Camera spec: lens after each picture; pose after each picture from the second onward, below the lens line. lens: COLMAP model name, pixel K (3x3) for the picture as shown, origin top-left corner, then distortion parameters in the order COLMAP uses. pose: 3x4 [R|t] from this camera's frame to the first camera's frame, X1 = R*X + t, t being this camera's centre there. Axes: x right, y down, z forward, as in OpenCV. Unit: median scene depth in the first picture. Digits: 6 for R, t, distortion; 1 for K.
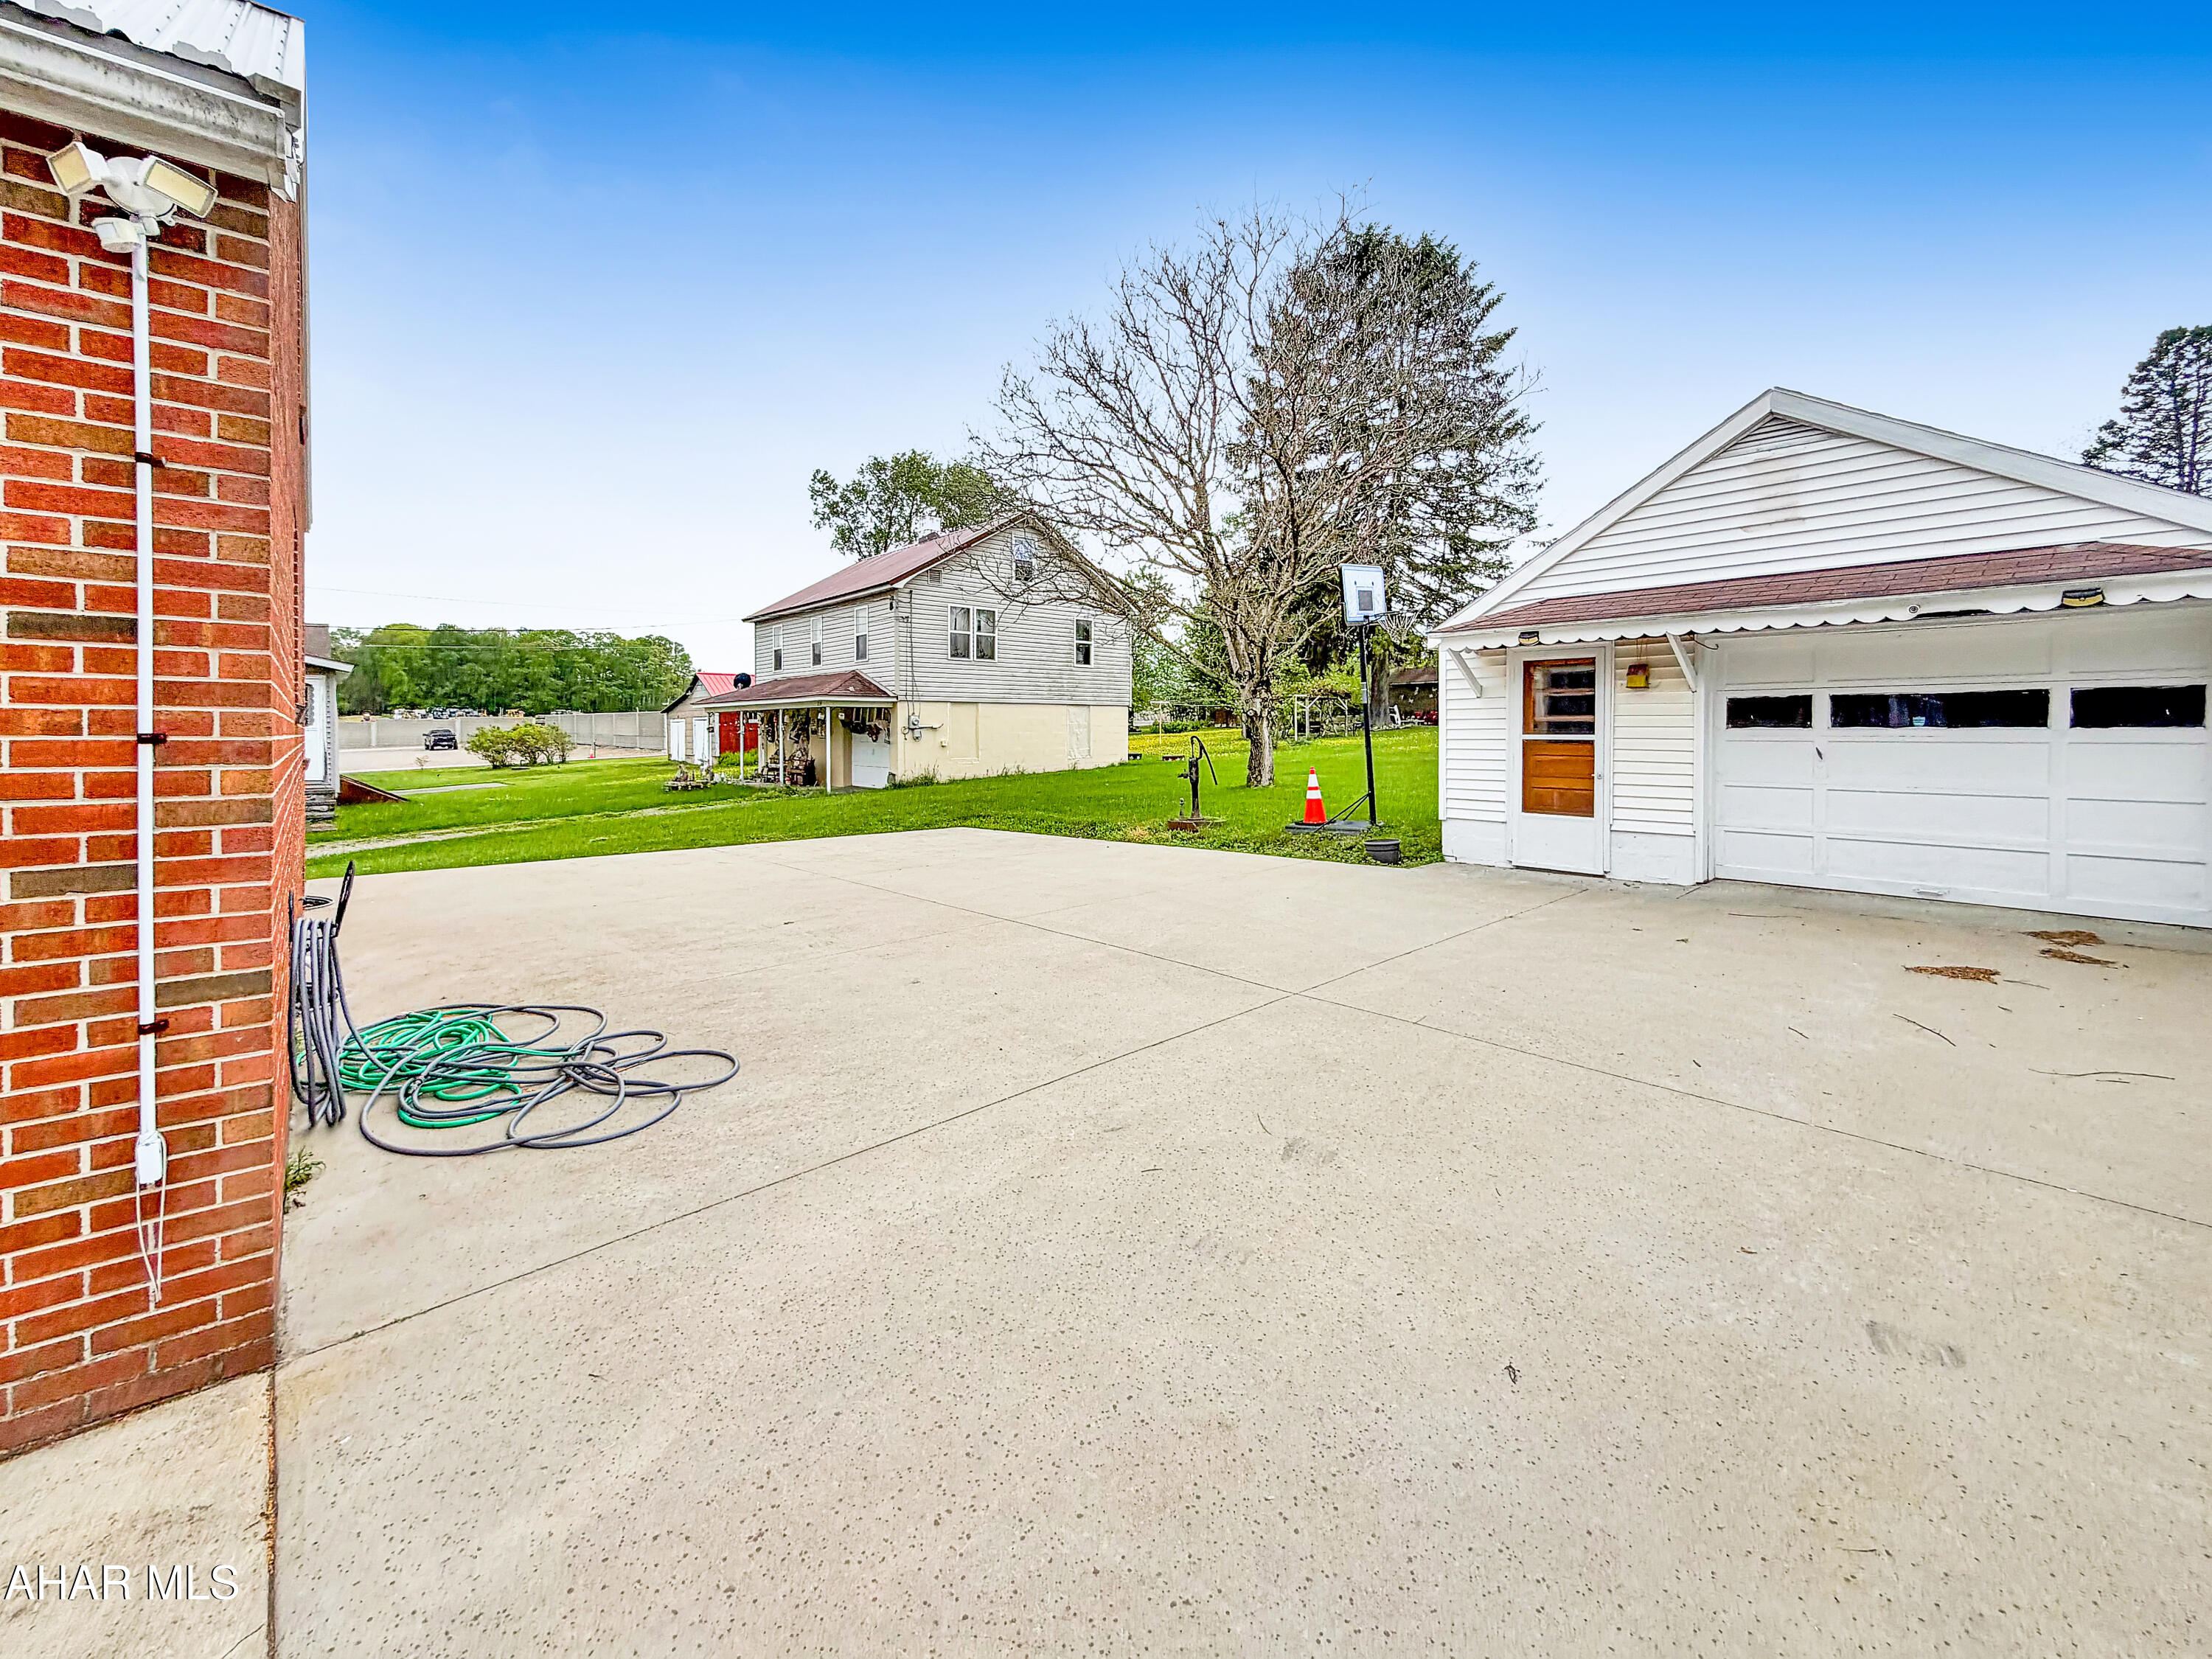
lens RADIAL K [[921.2, 0, 1104.6], [0, 921.2, 734.2], [0, 0, 1]] dist [0.001517, 0.000720]
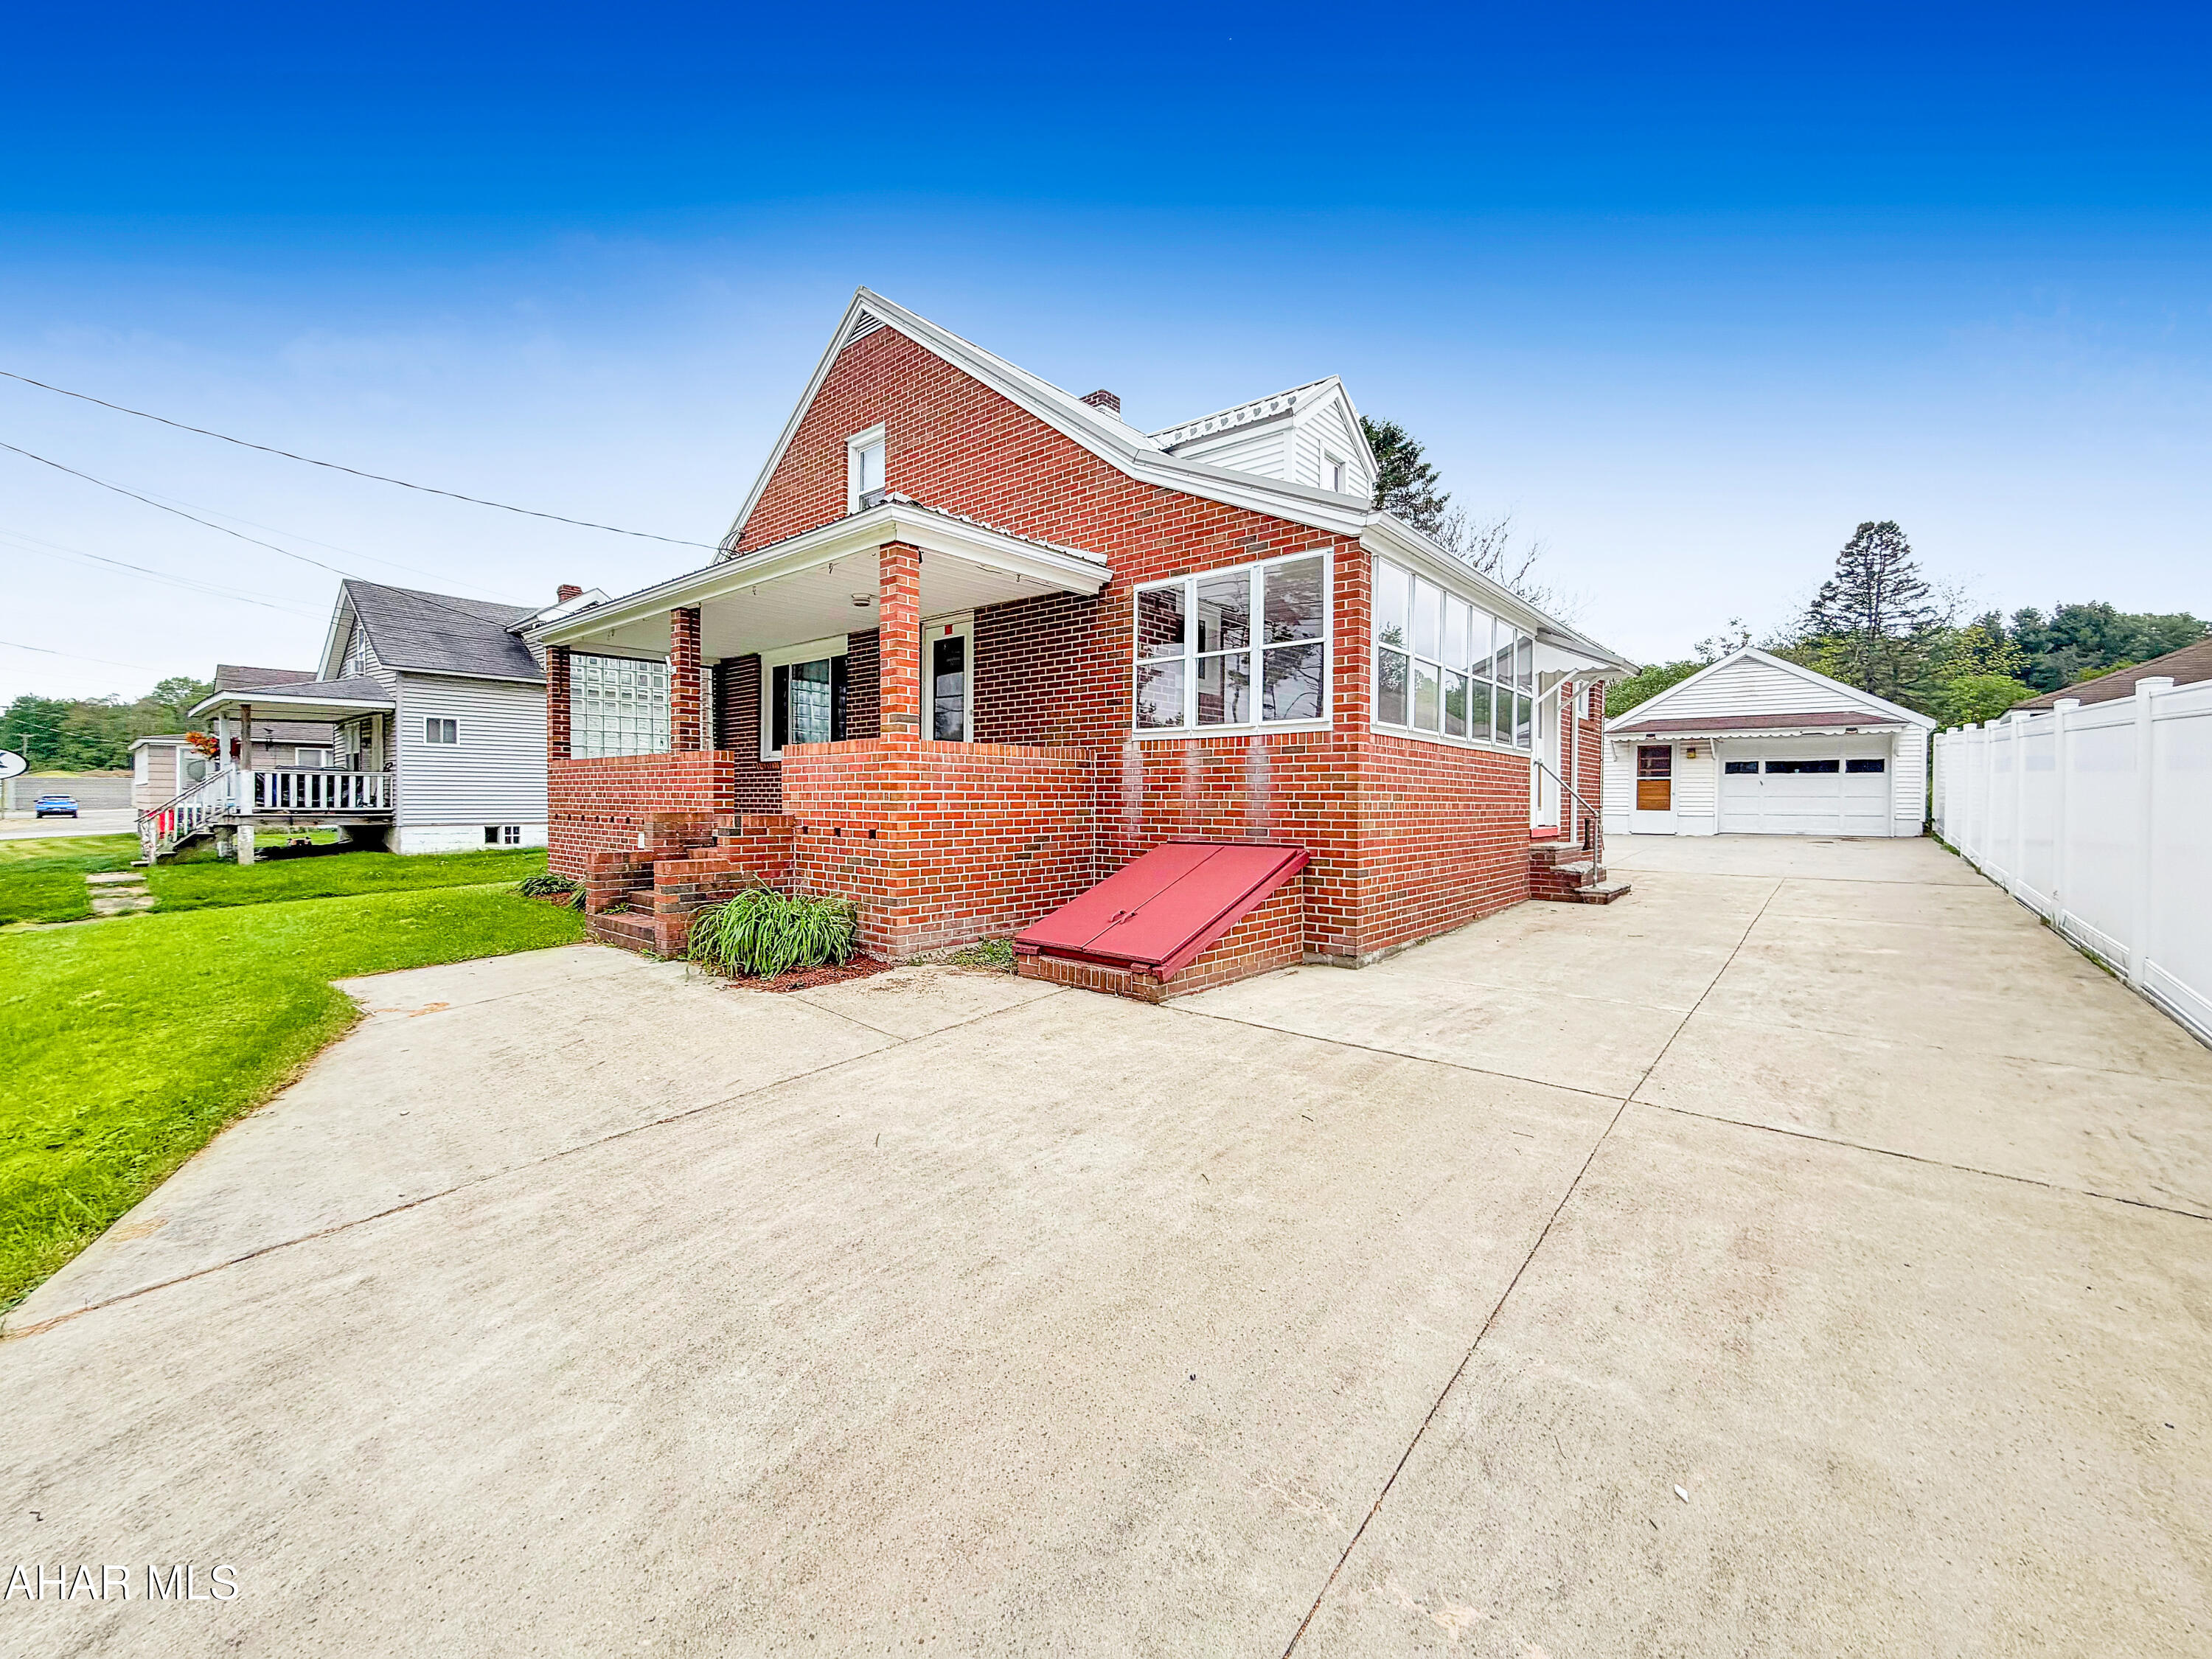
lens RADIAL K [[893.1, 0, 1100.9], [0, 893.1, 811.9], [0, 0, 1]] dist [0.000803, 0.000670]
pose [[0.988000, 0.004550, 0.154387, -0.263753], [-0.006045, 0.999939, 0.009218, 0.015991], [-0.154336, -0.010041, 0.987967, -0.220287]]
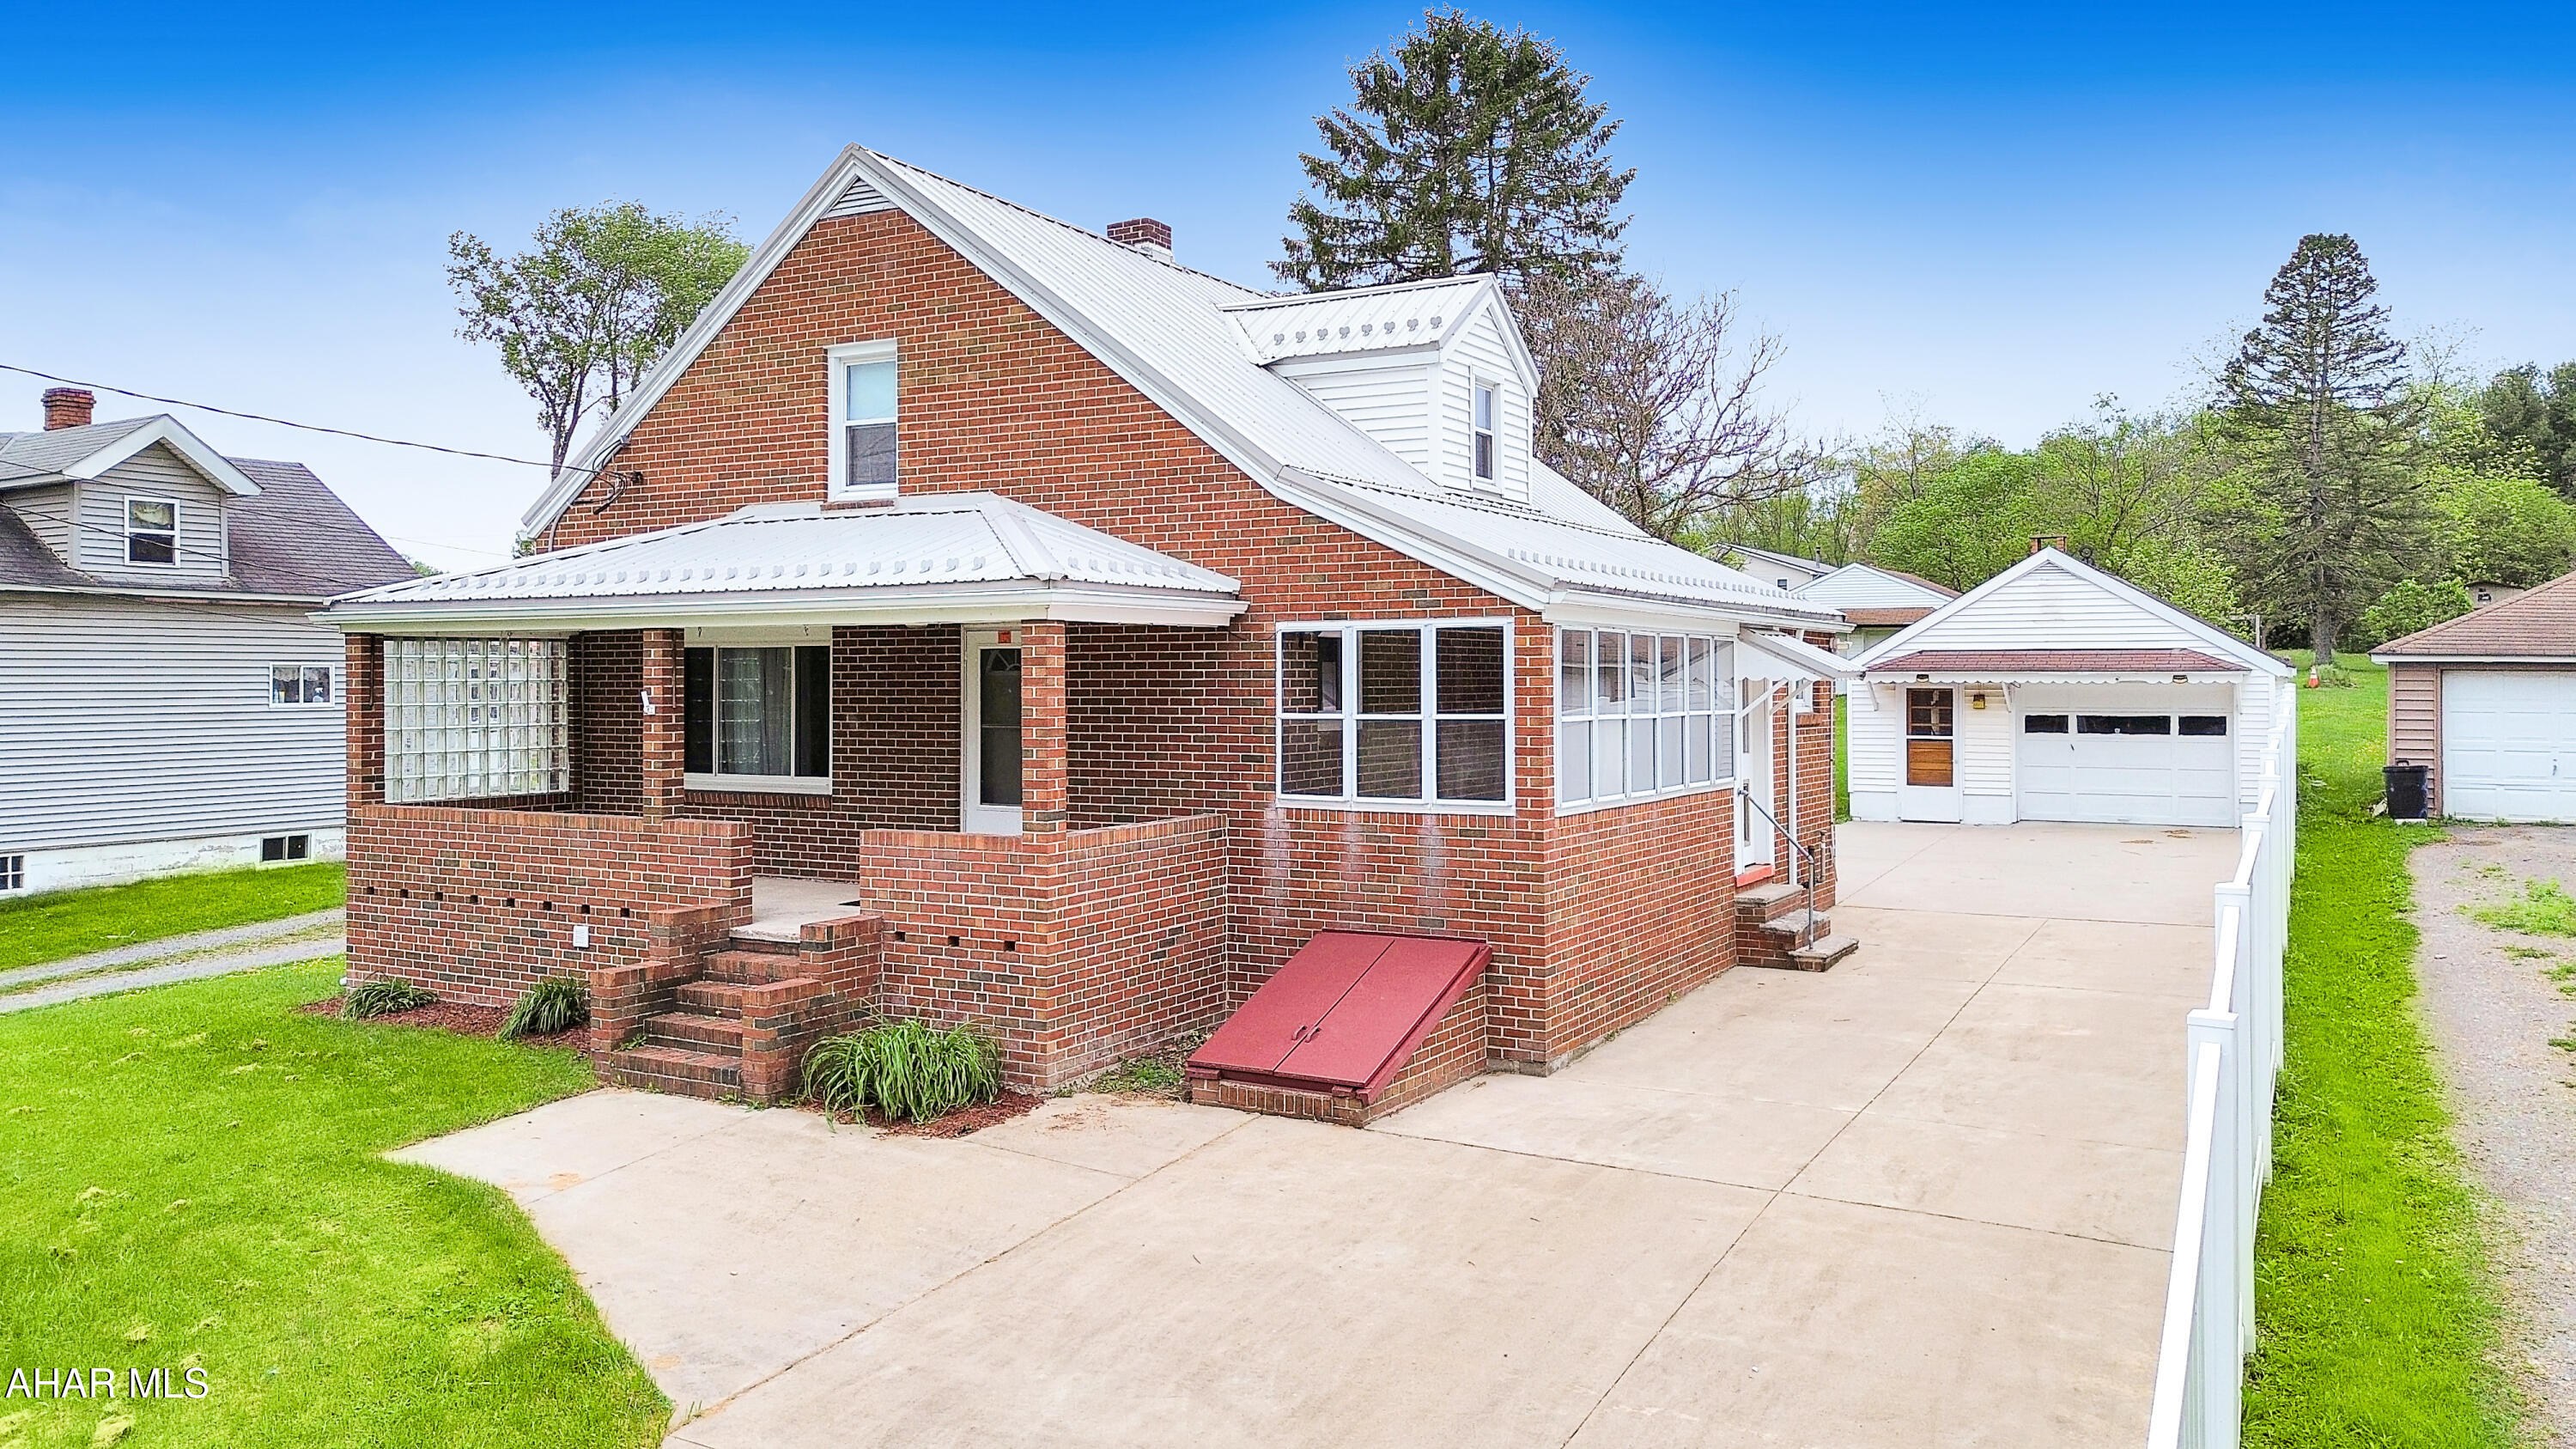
lens RADIAL K [[1857.9, 0, 1287.0], [0, 1857.9, 651.7], [0, 0, 1]] dist [0.074851, -0.007575]
pose [[0.942267, 0.001801, 0.334858, -0.336921], [0.004014, 0.999853, -0.016672, -0.019577], [-0.334839, 0.017053, 0.942121, -0.346366]]
